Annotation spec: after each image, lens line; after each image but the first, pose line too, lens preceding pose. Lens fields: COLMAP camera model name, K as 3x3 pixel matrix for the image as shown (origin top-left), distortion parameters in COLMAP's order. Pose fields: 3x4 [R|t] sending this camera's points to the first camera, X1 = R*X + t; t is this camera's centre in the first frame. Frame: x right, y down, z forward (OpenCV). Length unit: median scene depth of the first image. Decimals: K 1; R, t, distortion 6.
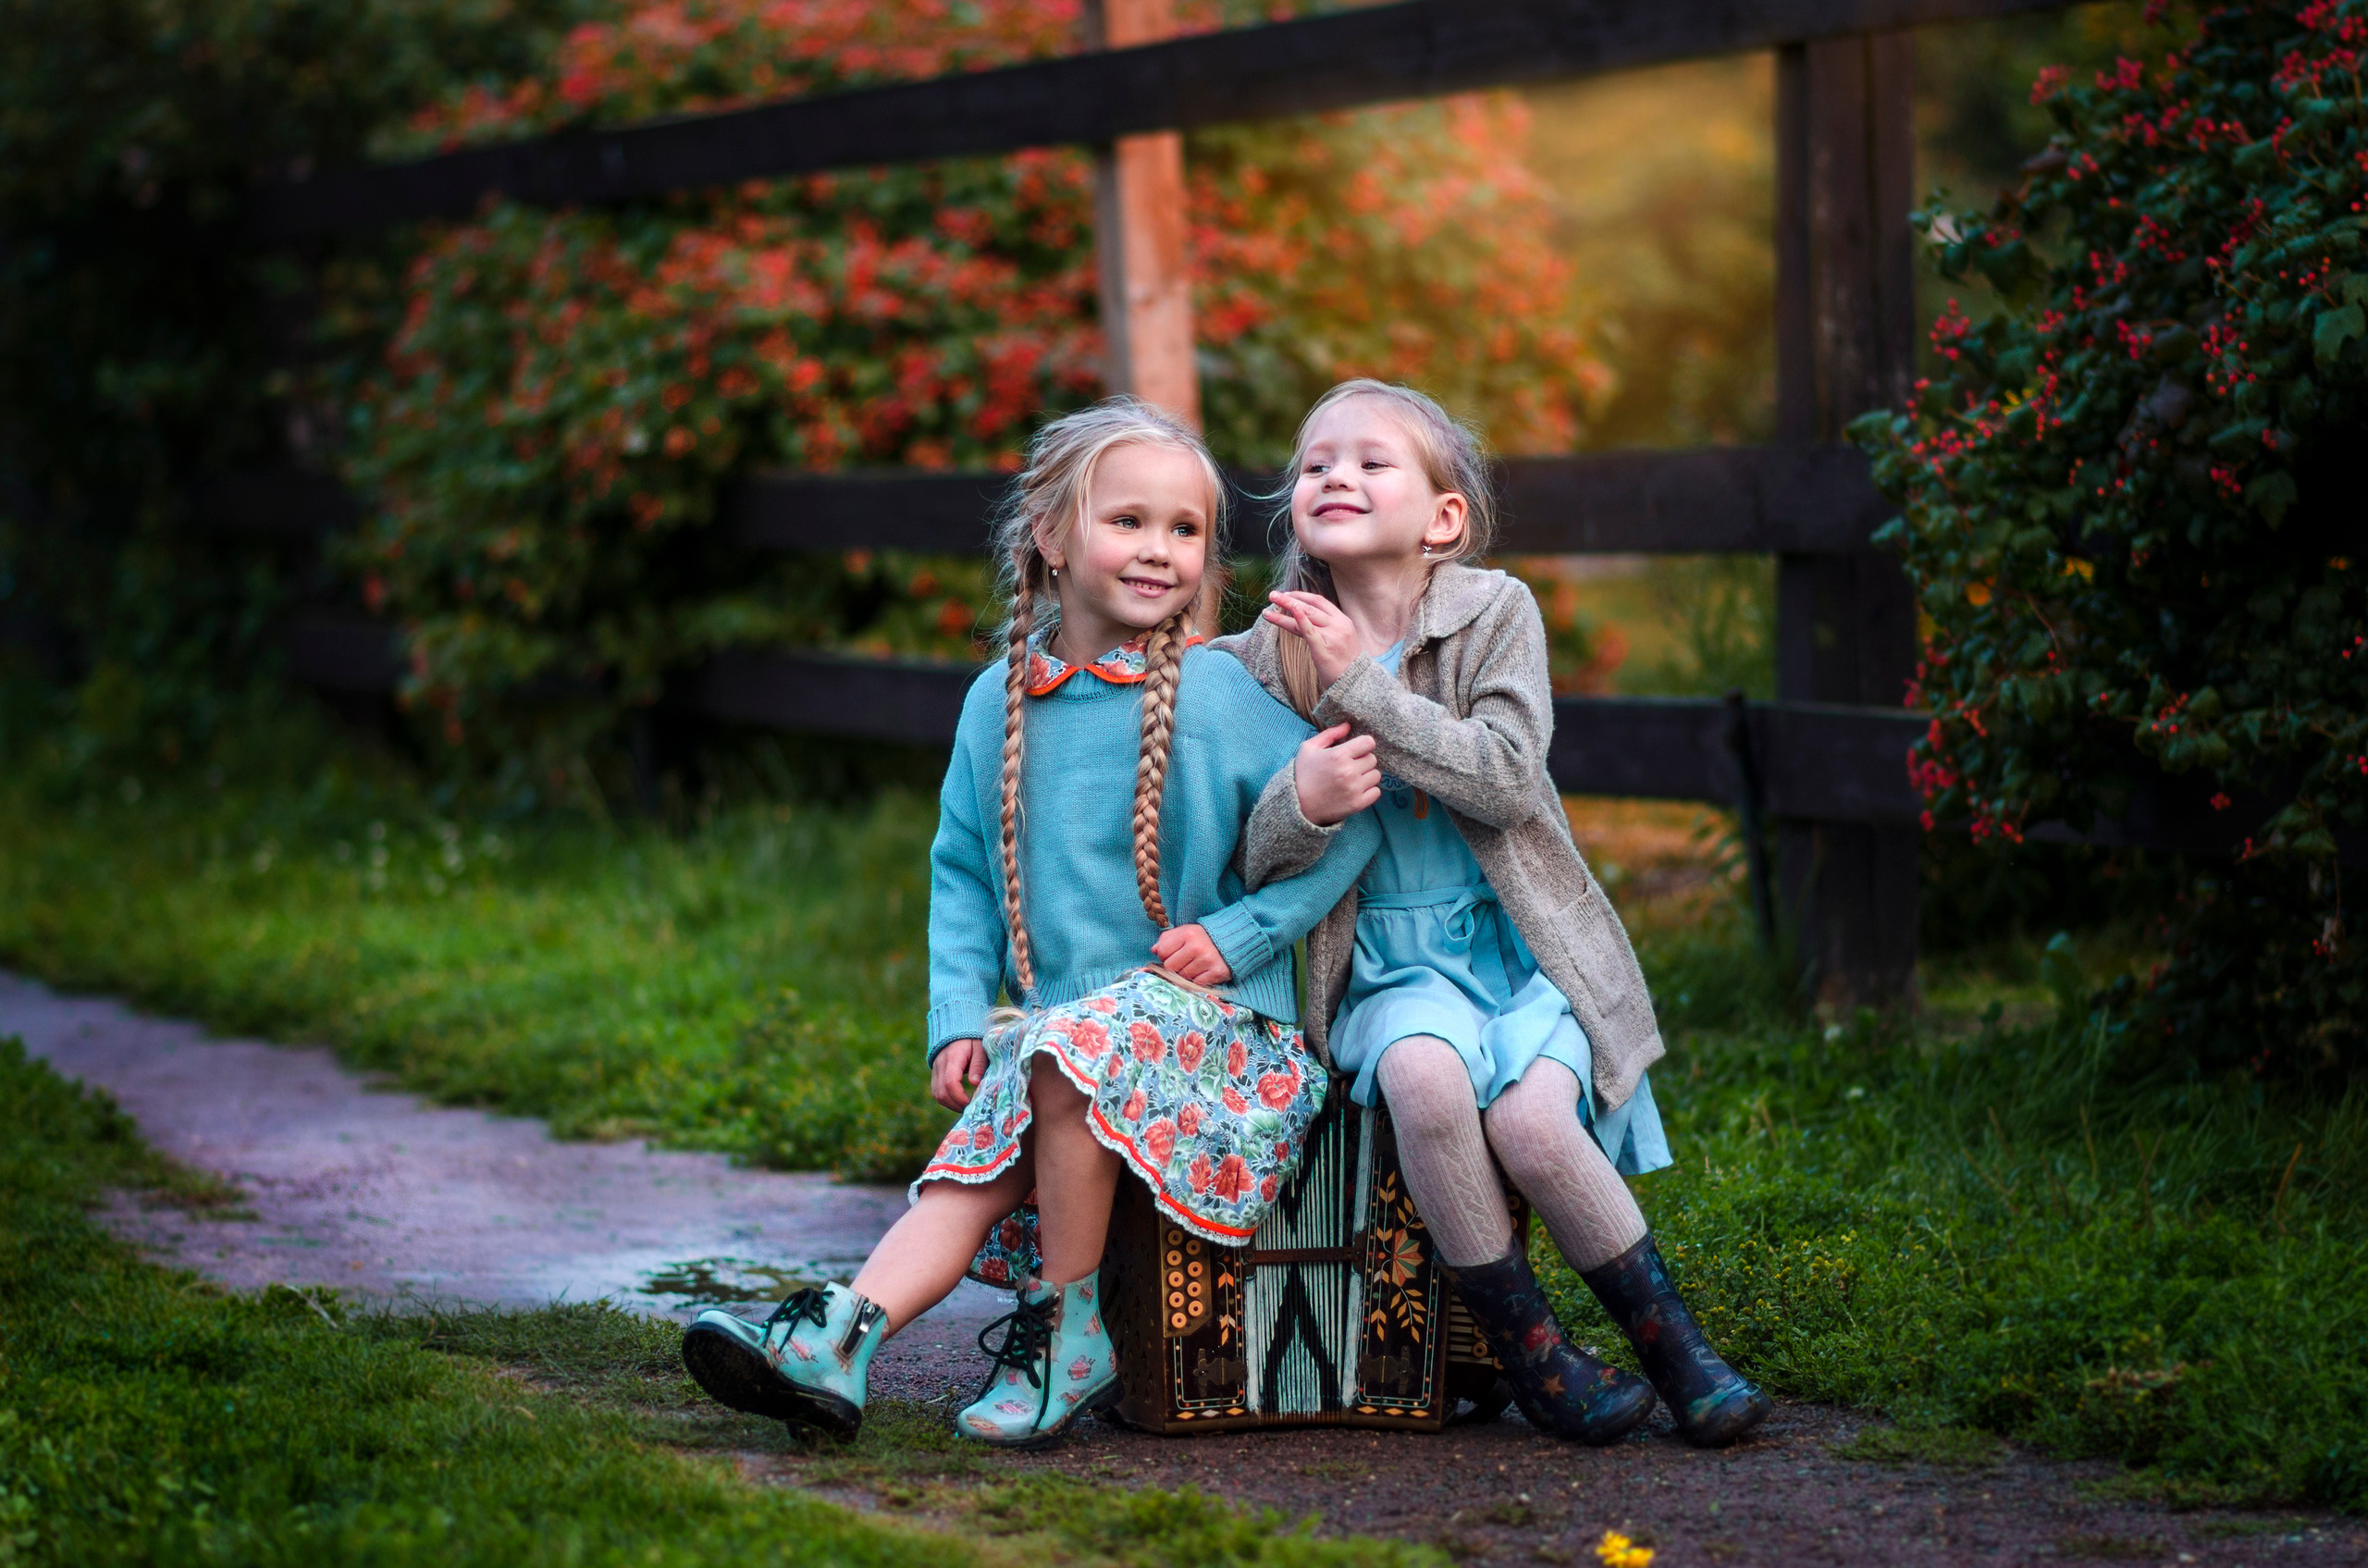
lens RADIAL K [[8679.4, 0, 1184.9], [0, 8679.4, 787.4], [0, 0, 1]] dist [0.138802, 0.000000]
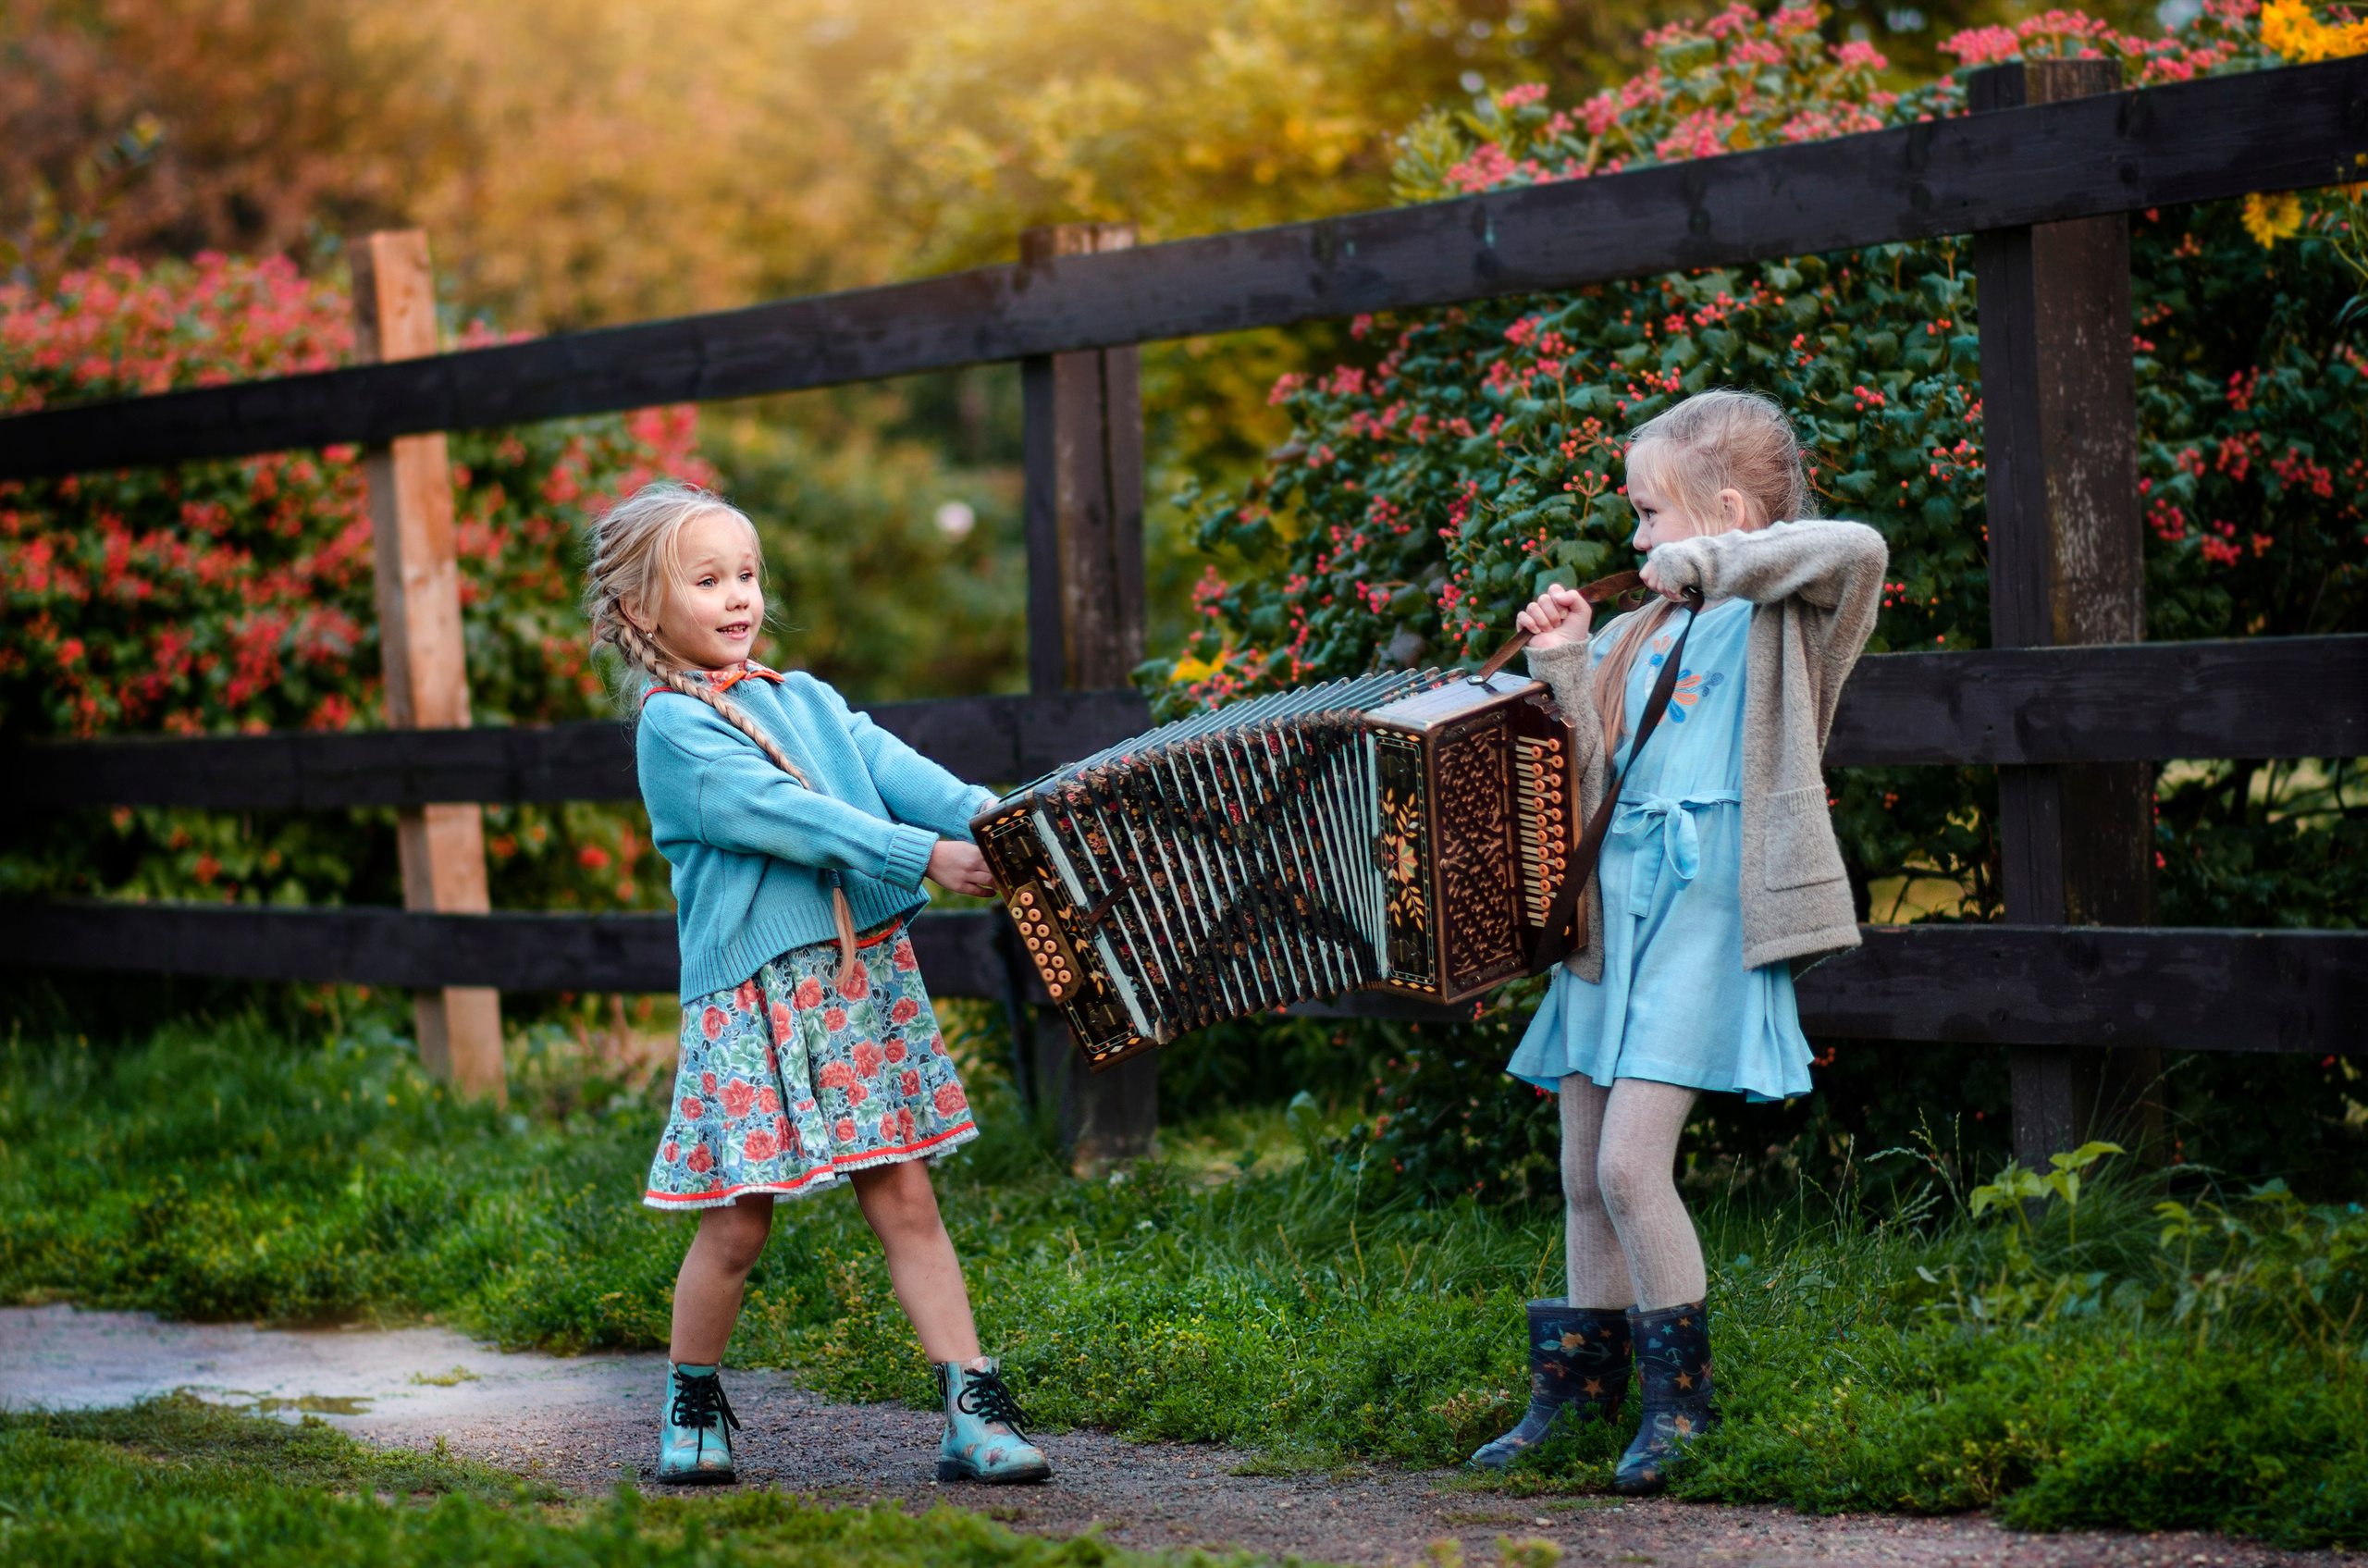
lens RADIAL K [[8679.4, 0, 1183.1], [0, 8679.4, 781.6], [0, 0, 1]] dist [0.138802, 0.000000]
pose [[0.991574, -0.013734, 0.128811, -0.071591], [0.018169, 0.999280, -0.033319, 0.013903], [-0.128261, 0.035379, 0.991109, -0.195129]]
